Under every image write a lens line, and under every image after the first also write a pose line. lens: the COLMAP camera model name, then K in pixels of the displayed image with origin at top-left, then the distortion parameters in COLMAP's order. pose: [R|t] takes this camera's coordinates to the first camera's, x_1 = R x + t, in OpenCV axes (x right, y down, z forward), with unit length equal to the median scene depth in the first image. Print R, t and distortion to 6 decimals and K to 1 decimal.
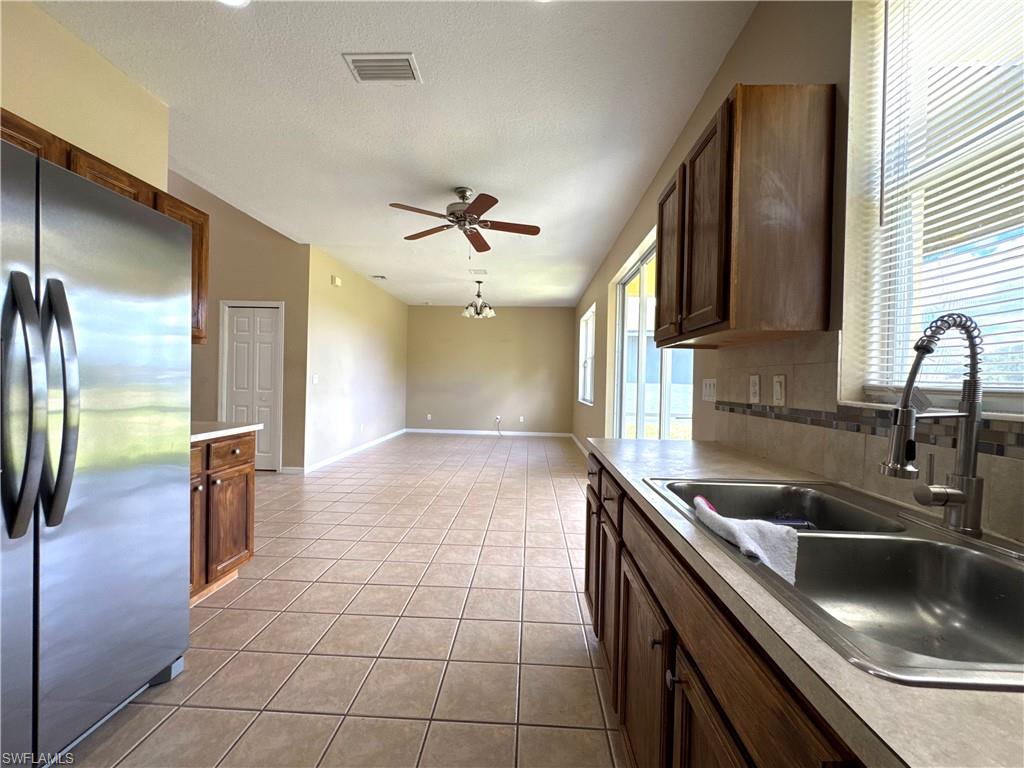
lens RADIAL K [[410.0, 0, 509.7], [0, 410.0, 387.4], [0, 0, 1]] dist [-0.001882, -0.000111]
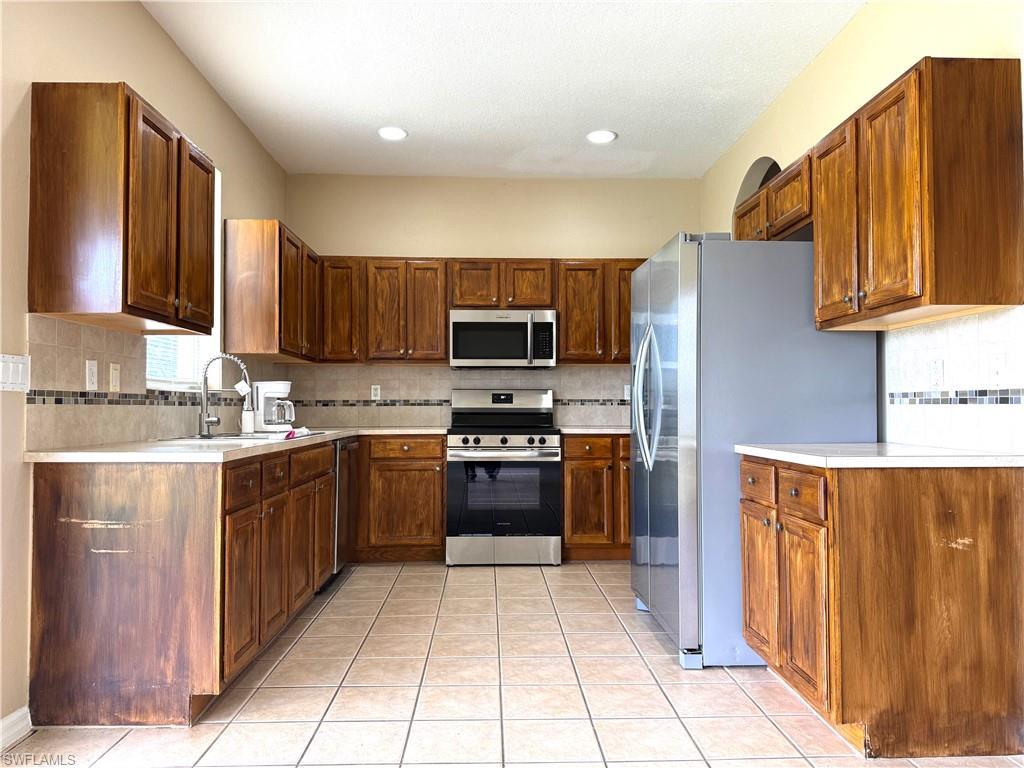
lens RADIAL K [[710.6, 0, 511.0], [0, 710.6, 386.9], [0, 0, 1]] dist [0.149459, -0.235703]
pose [[-0.996328, -0.018920, -0.083501, -0.197526], [-0.017772, 0.999737, -0.014467, 0.034916], [0.083753, -0.012930, -0.996403, 2.542269]]
